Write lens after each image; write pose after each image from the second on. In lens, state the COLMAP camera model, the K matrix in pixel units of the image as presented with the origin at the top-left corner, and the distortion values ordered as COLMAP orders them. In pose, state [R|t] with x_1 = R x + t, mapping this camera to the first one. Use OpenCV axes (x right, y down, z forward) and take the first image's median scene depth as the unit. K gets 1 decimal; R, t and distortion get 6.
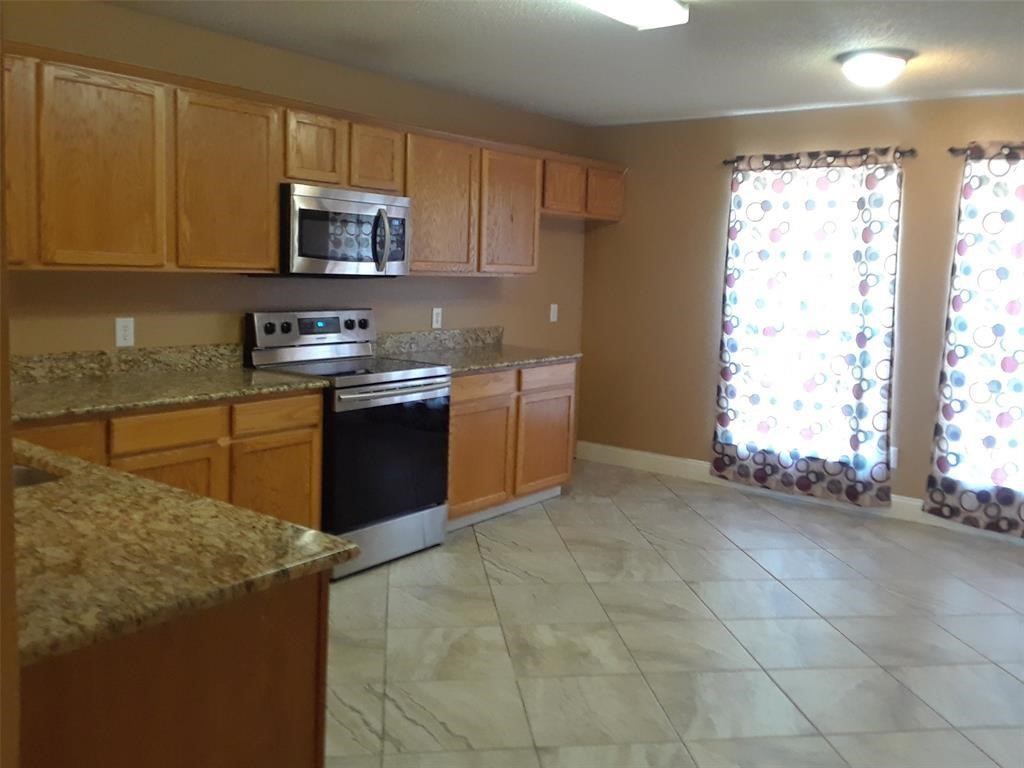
lens RADIAL K [[887.9, 0, 513.8], [0, 887.9, 350.1], [0, 0, 1]] dist [0.039101, -0.004749]
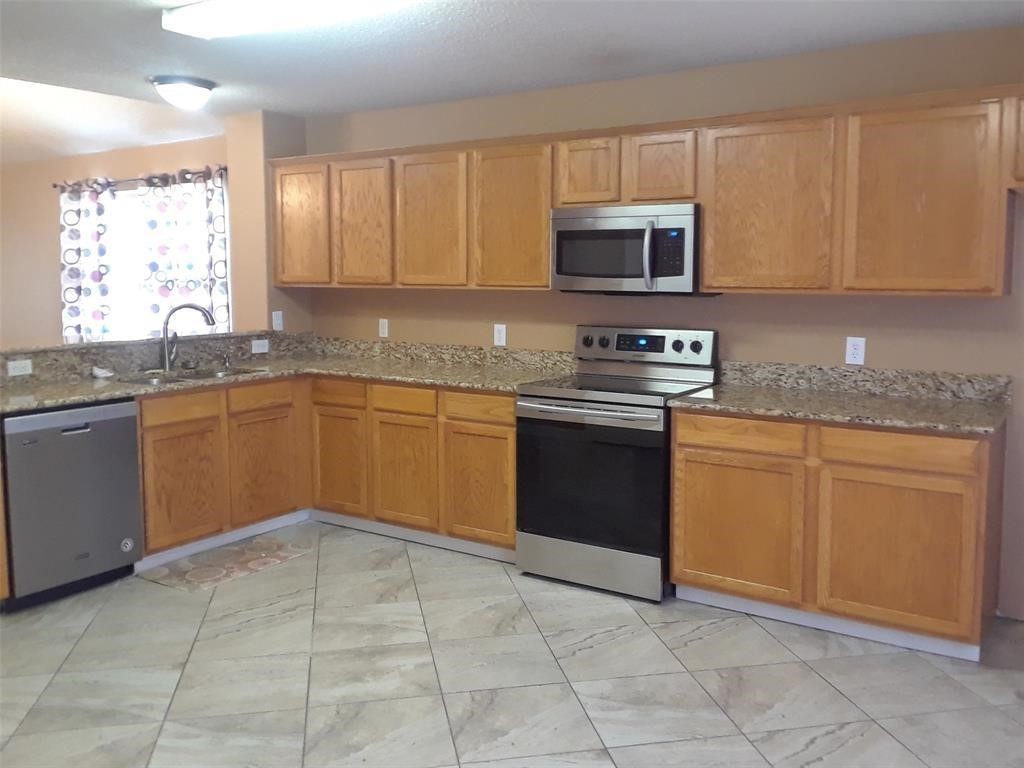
lens RADIAL K [[887.9, 0, 513.8], [0, 887.9, 350.1], [0, 0, 1]] dist [0.039101, -0.004749]
pose [[0.073952, 0.057858, -0.995582, 0.577814], [-0.093266, 0.994341, 0.050858, -0.043356], [0.992891, 0.089092, 0.078930, 0.594305]]
